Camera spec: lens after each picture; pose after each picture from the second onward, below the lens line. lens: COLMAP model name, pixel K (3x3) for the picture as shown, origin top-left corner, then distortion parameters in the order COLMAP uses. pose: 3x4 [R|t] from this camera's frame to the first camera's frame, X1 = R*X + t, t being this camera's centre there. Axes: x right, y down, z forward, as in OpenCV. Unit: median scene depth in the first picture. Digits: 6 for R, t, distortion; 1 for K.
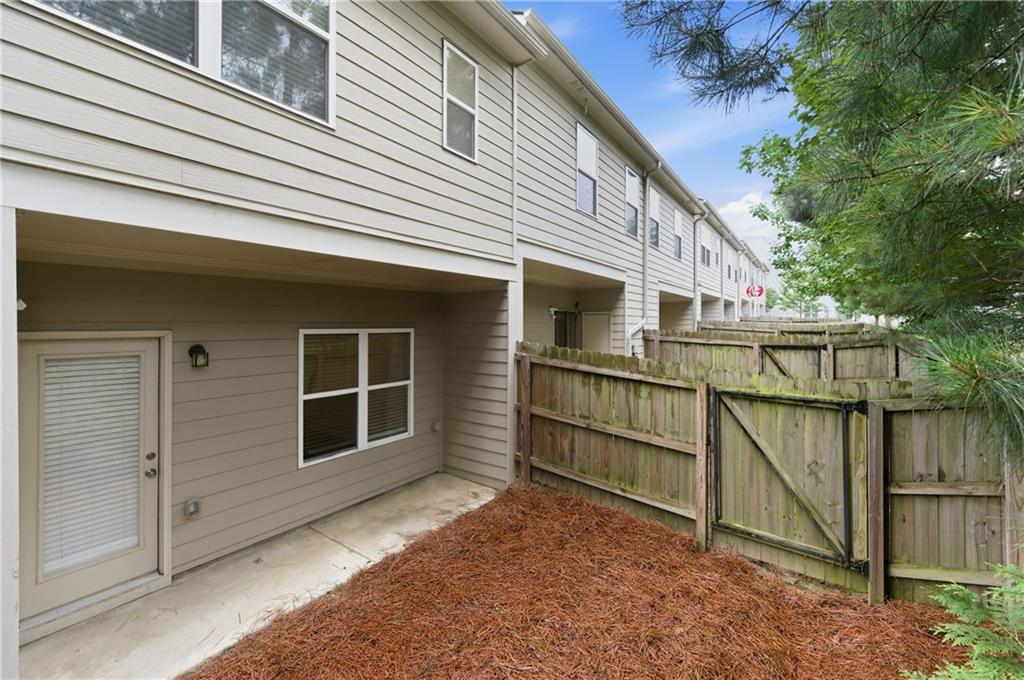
lens RADIAL K [[410.2, 0, 507.2], [0, 410.2, 322.2], [0, 0, 1]] dist [0.000133, -0.000260]
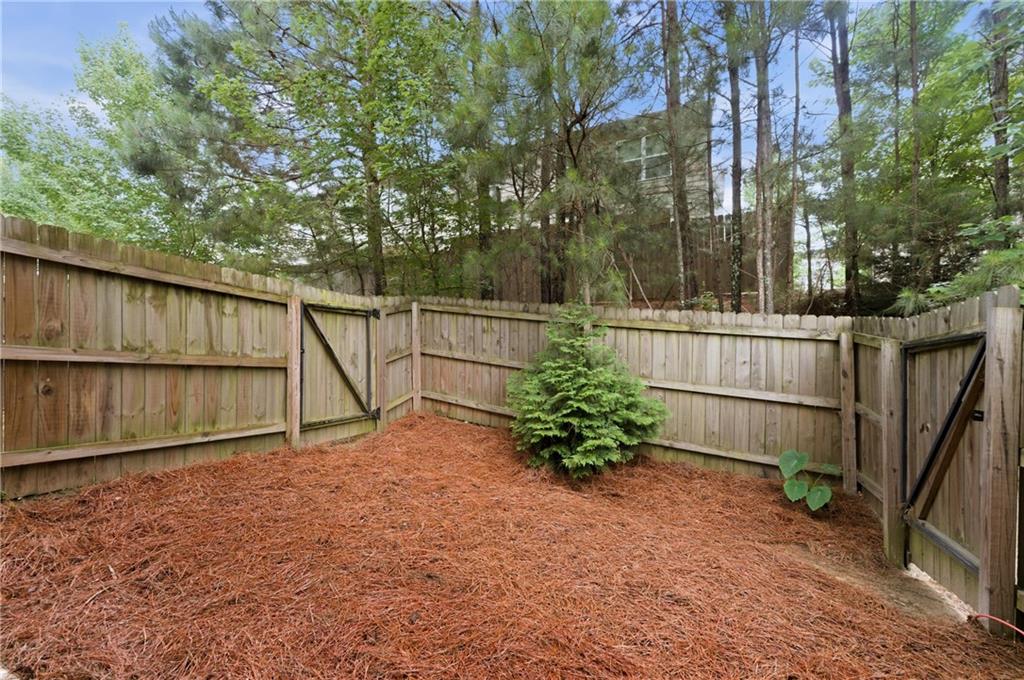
lens RADIAL K [[411.7, 0, 512.0], [0, 411.7, 340.0], [0, 0, 1]] dist [-0.001482, -0.000673]
pose [[-0.186207, -0.002361, 0.982508, -0.596250], [-0.004663, 0.999988, 0.001519, 0.231910], [-0.982500, -0.004299, -0.186216, 0.587449]]
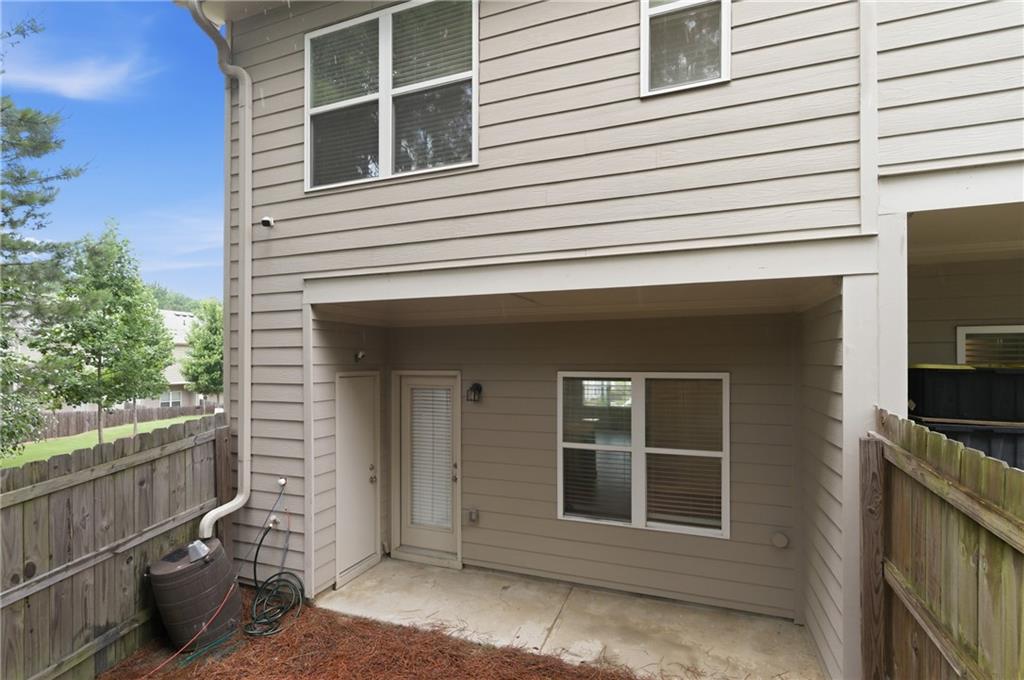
lens RADIAL K [[479.7, 0, 515.1], [0, 479.7, 359.2], [0, 0, 1]] dist [0.000159, 0.000331]
pose [[0.266415, -0.006872, -0.963834, 0.511794], [0.005120, 0.999971, -0.005714, -0.005497], [0.963845, -0.003413, 0.266442, 0.585707]]
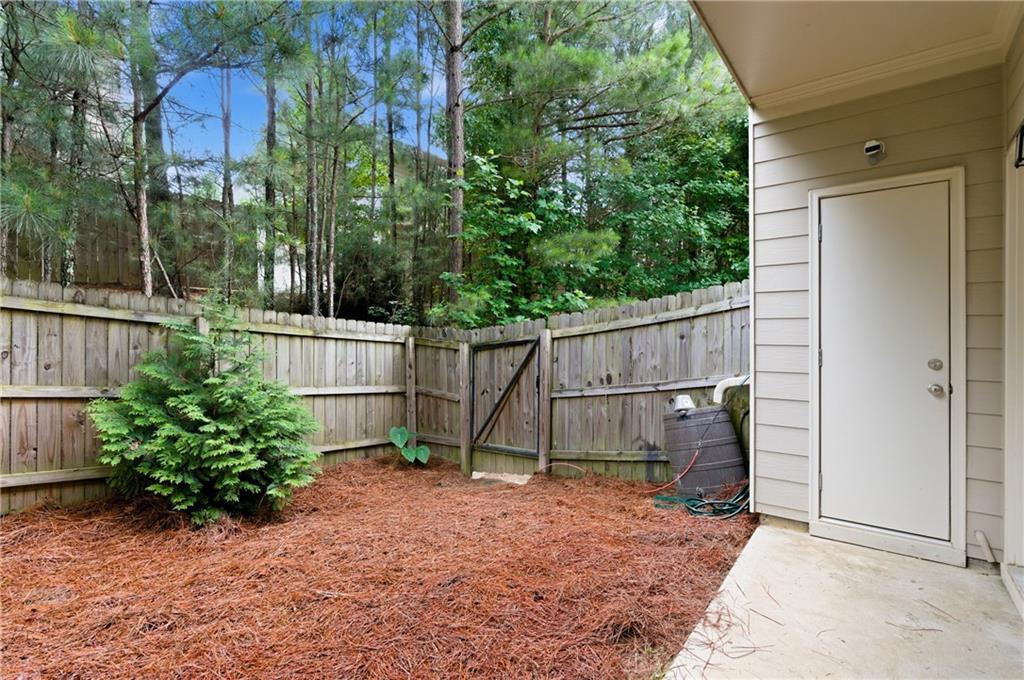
lens RADIAL K [[479.7, 0, 515.1], [0, 479.7, 359.2], [0, 0, 1]] dist [0.000159, 0.000331]
pose [[-0.999810, 0.002595, 0.019315, -0.208302], [0.003533, 0.998808, 0.048684, 0.212034], [-0.019166, 0.048743, -0.998627, 1.147146]]
